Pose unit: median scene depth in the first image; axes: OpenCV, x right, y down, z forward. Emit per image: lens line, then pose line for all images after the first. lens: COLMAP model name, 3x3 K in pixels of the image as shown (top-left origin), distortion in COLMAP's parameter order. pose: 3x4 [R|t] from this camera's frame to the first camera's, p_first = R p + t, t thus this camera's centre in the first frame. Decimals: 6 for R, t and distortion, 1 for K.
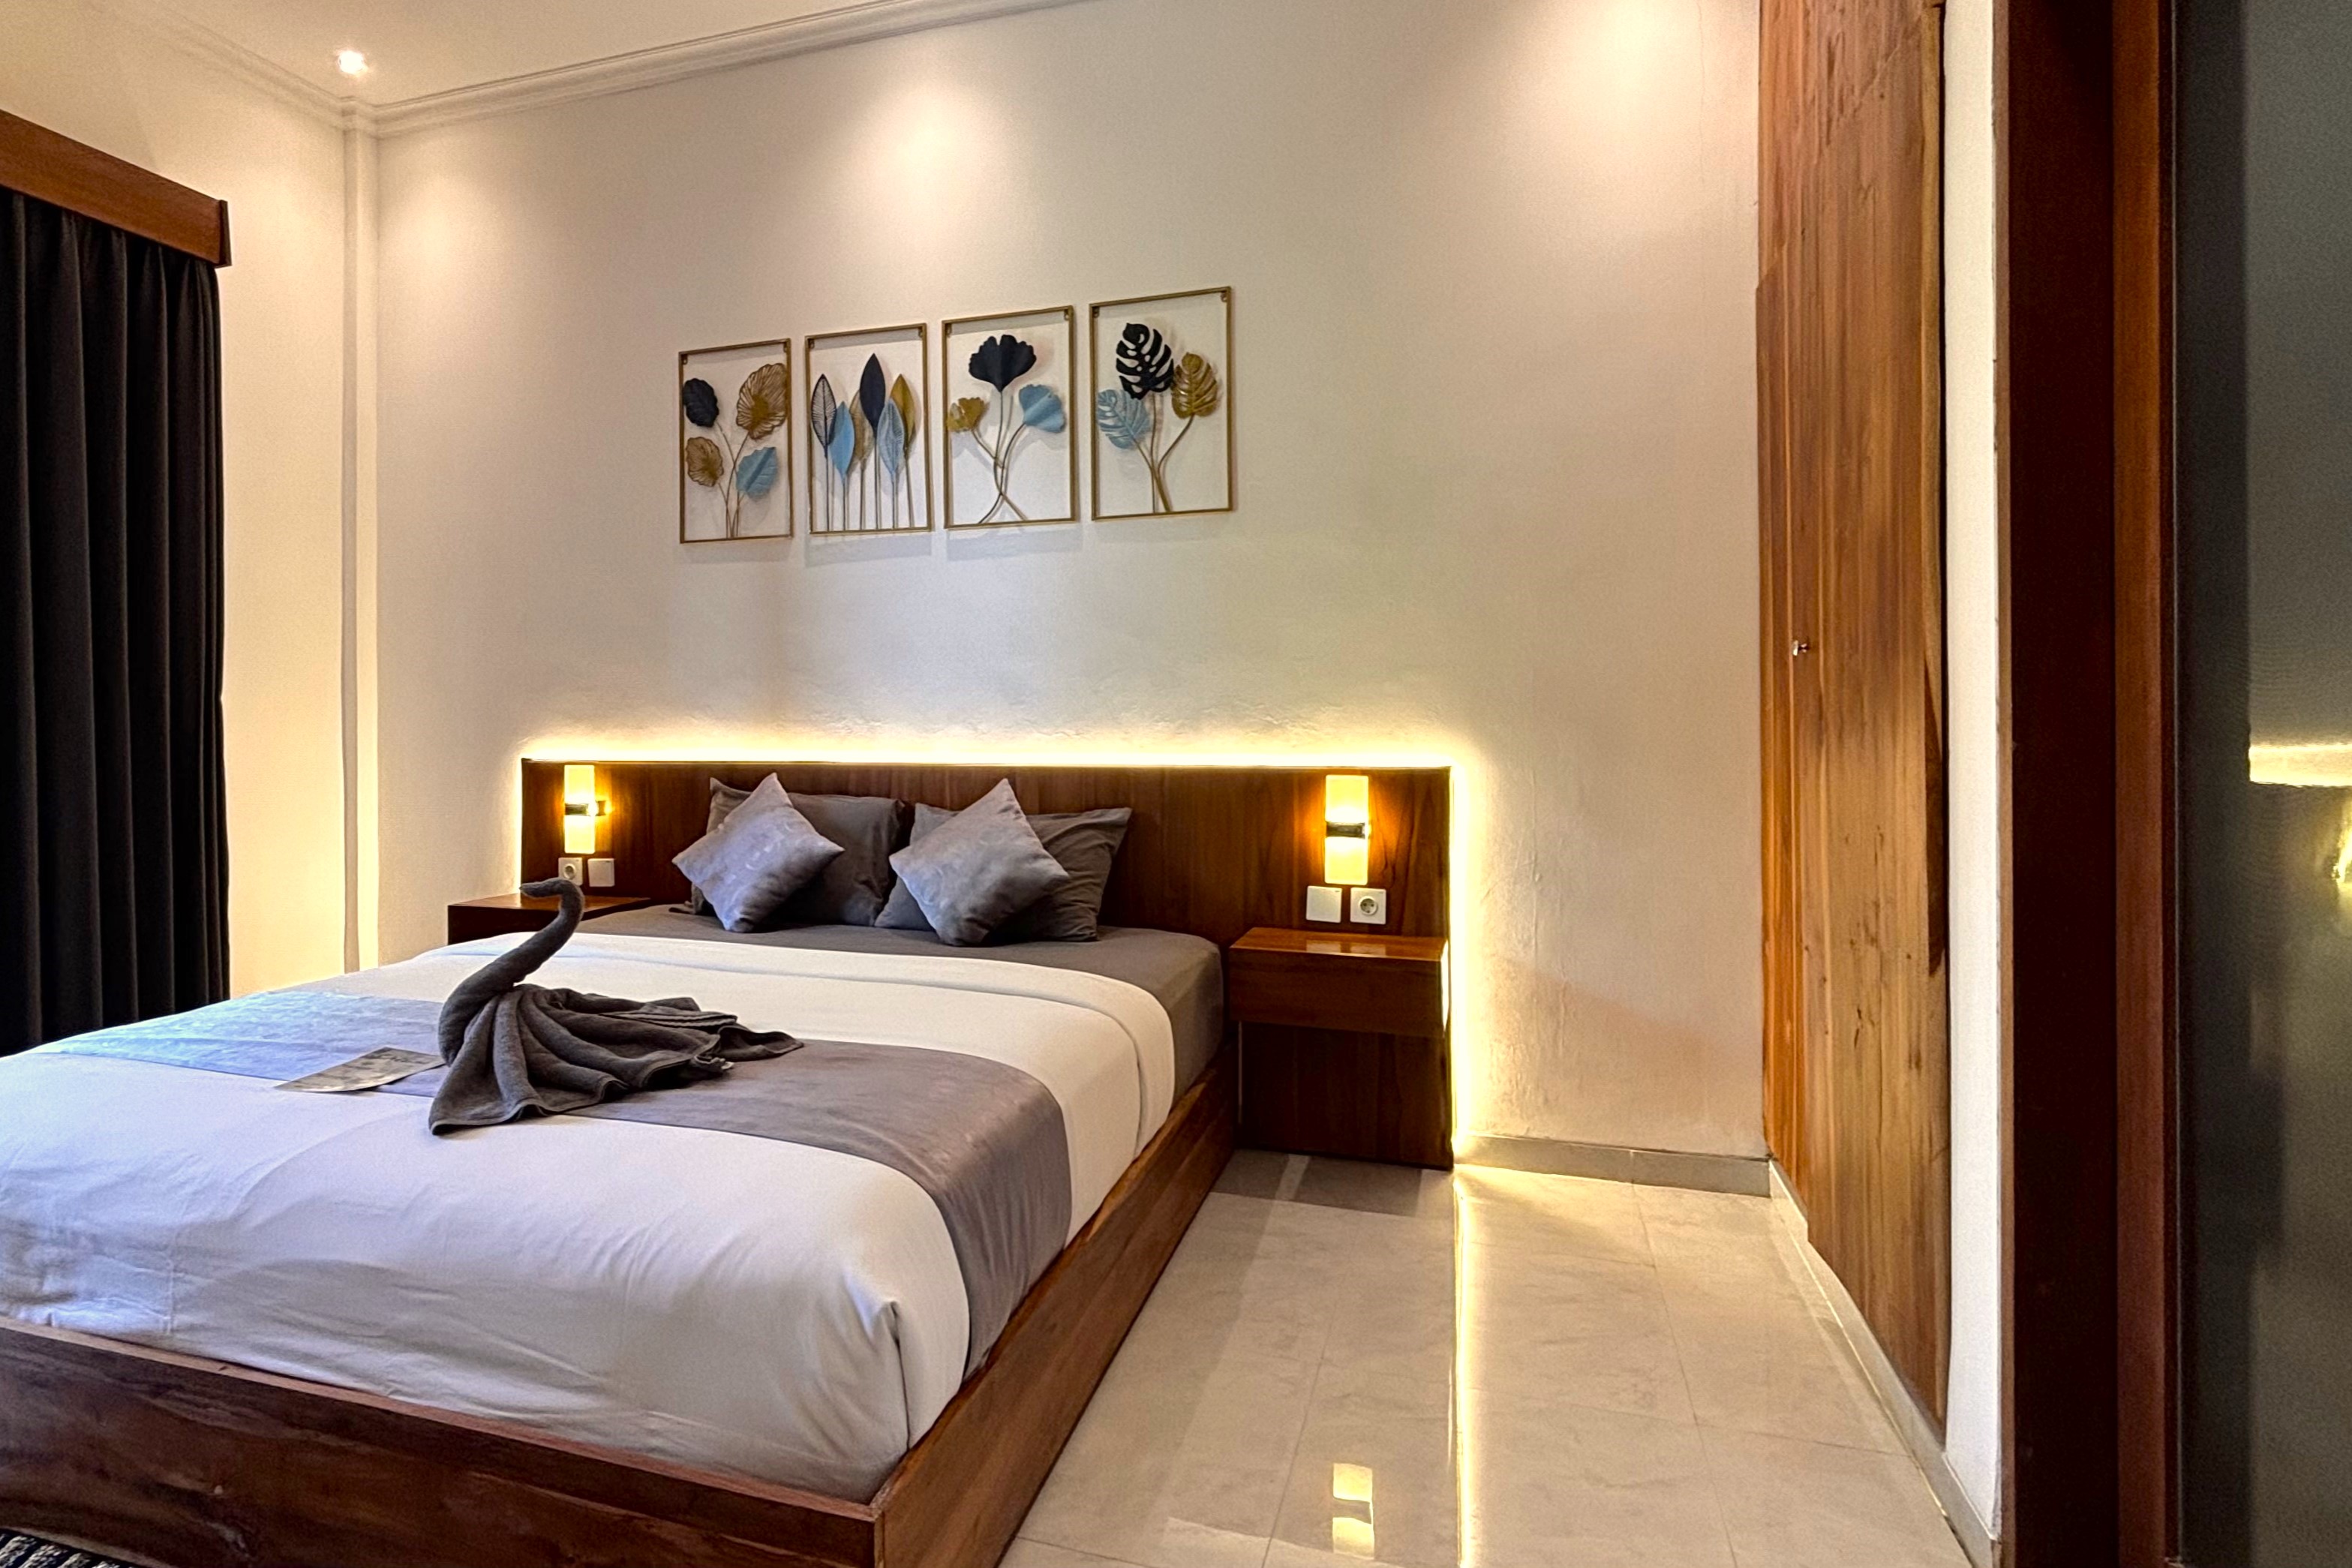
lens RADIAL K [[952.2, 0, 1175.6], [0, 952.2, 771.0], [0, 0, 1]] dist [-0.001404, -0.003036]
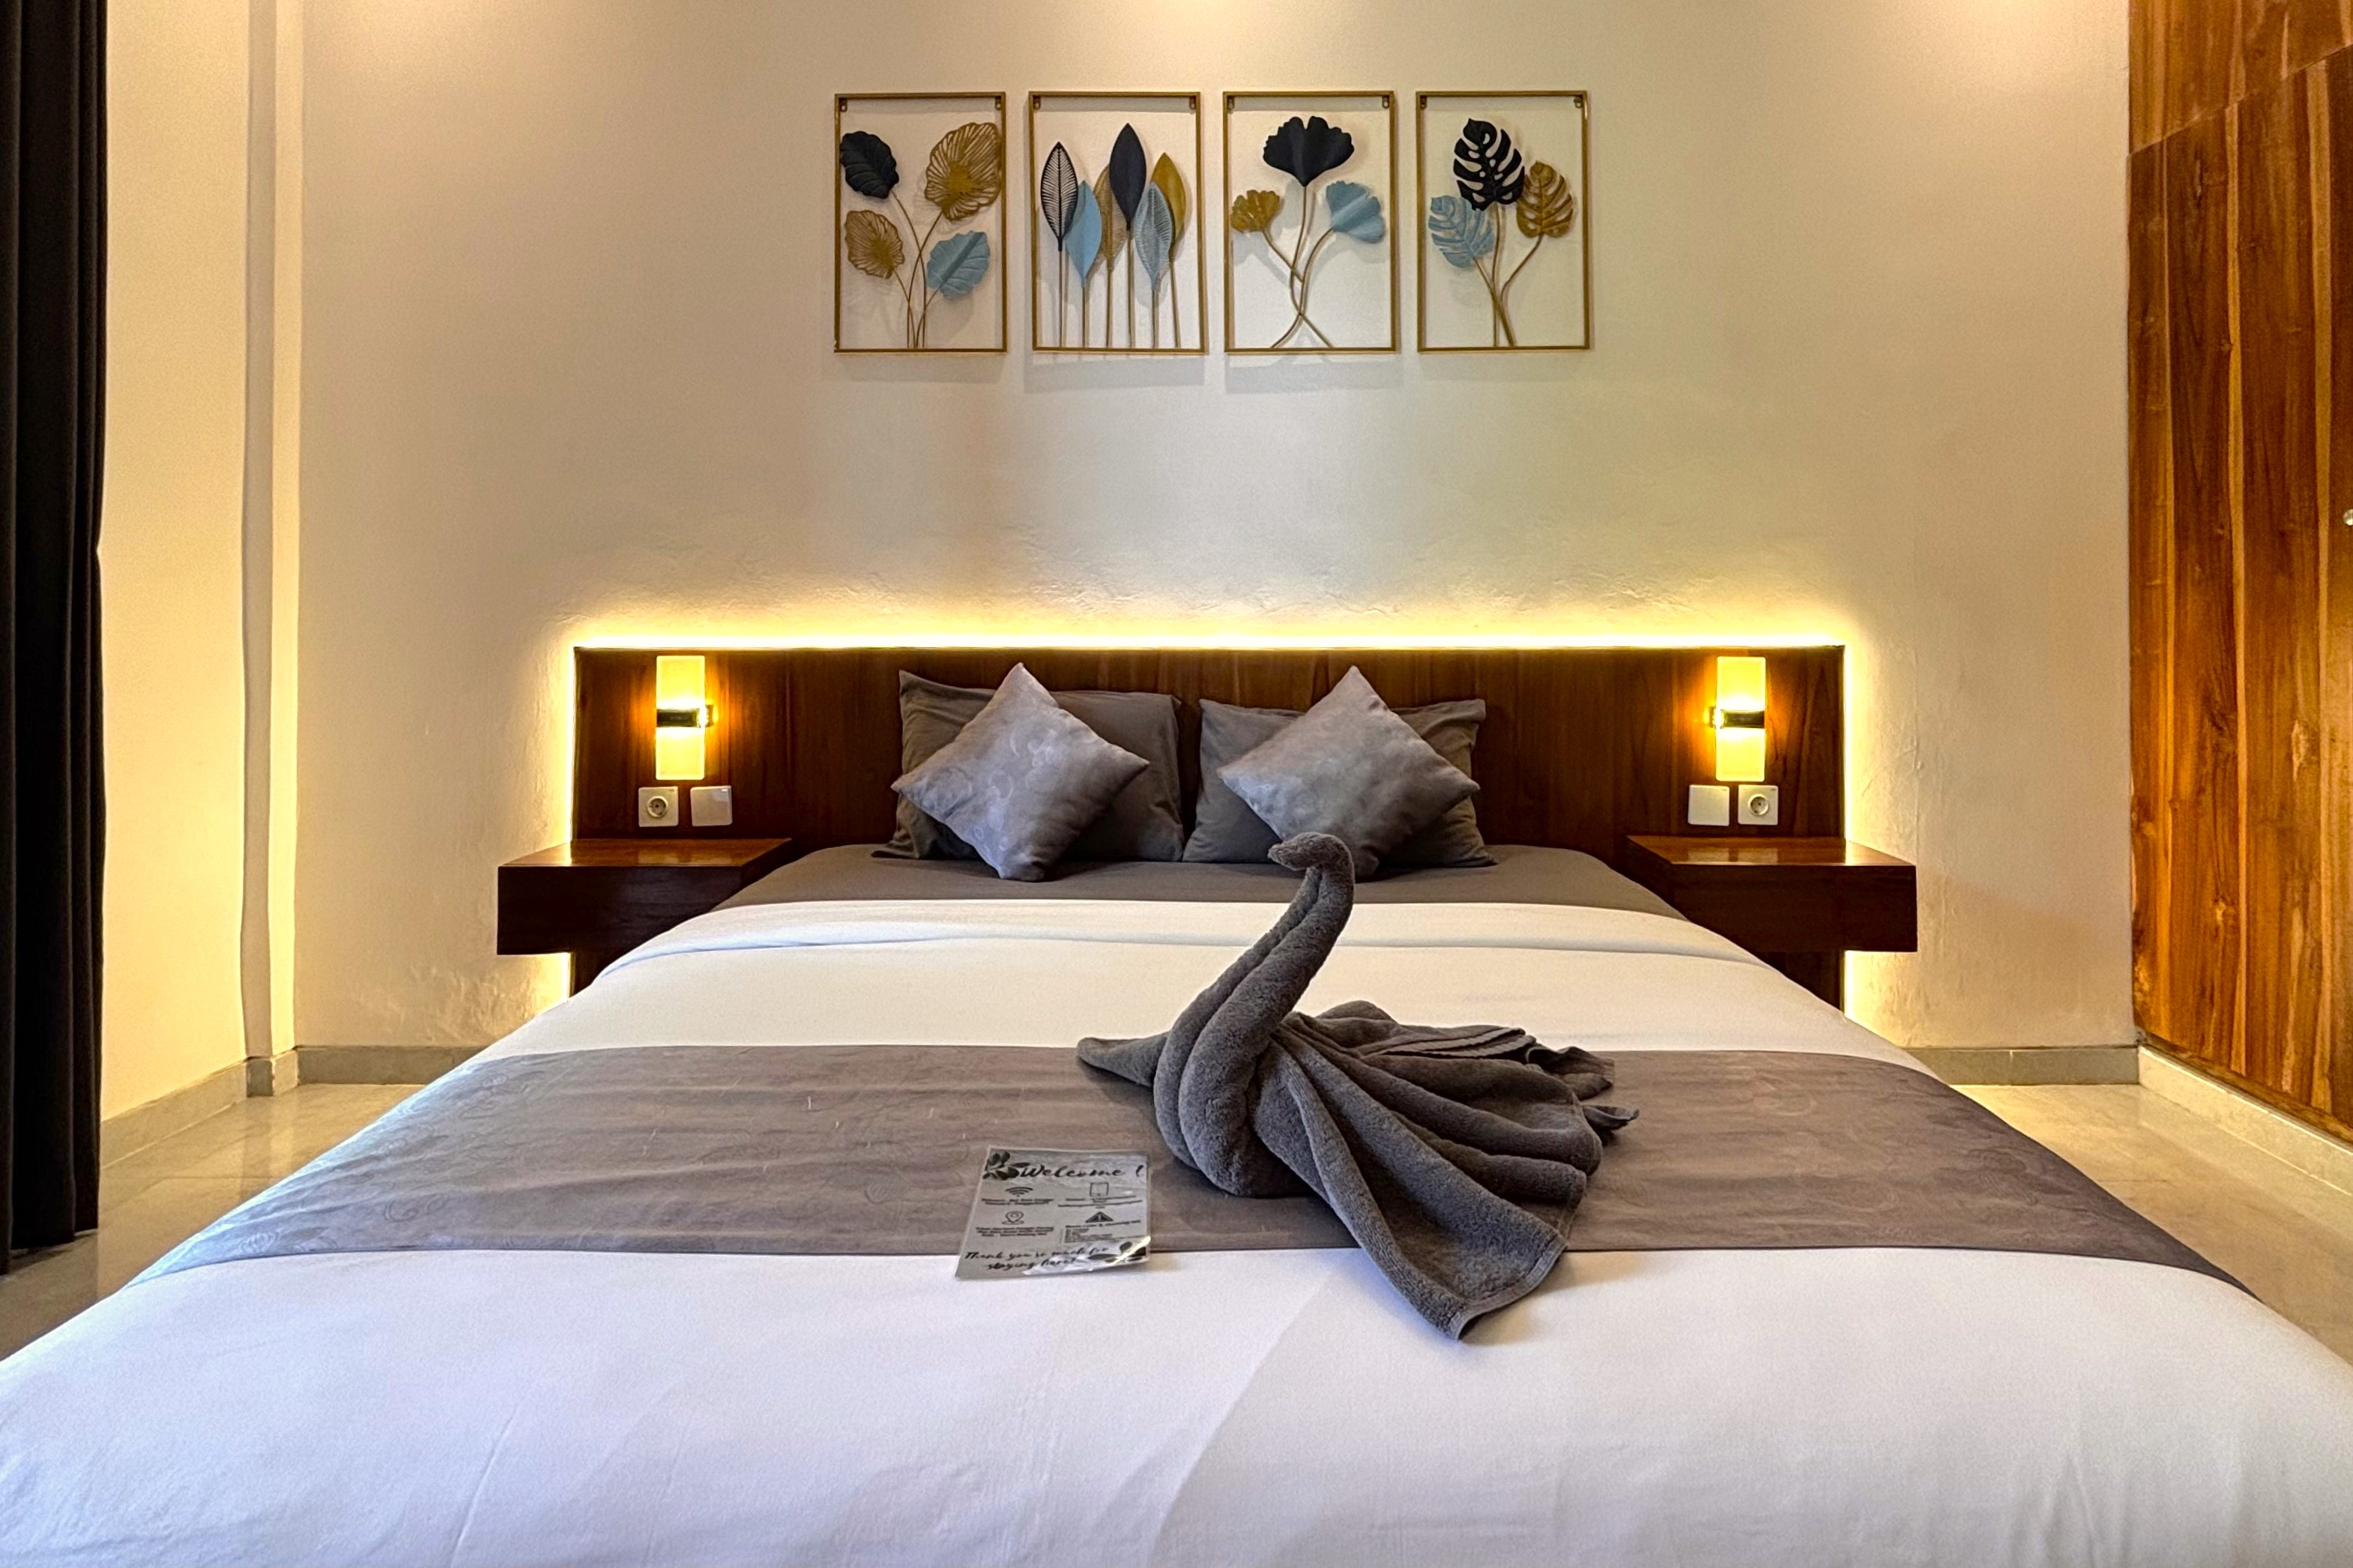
lens RADIAL K [[952.5, 0, 1076.5], [0, 952.5, 645.6], [0, 0, 1]] dist [-0.001404, -0.003036]
pose [[0.971460, -0.007877, 0.237072, -0.568745], [0.011476, 0.999839, -0.013807, -0.000556], [-0.236925, 0.016133, 0.971394, 0.269861]]
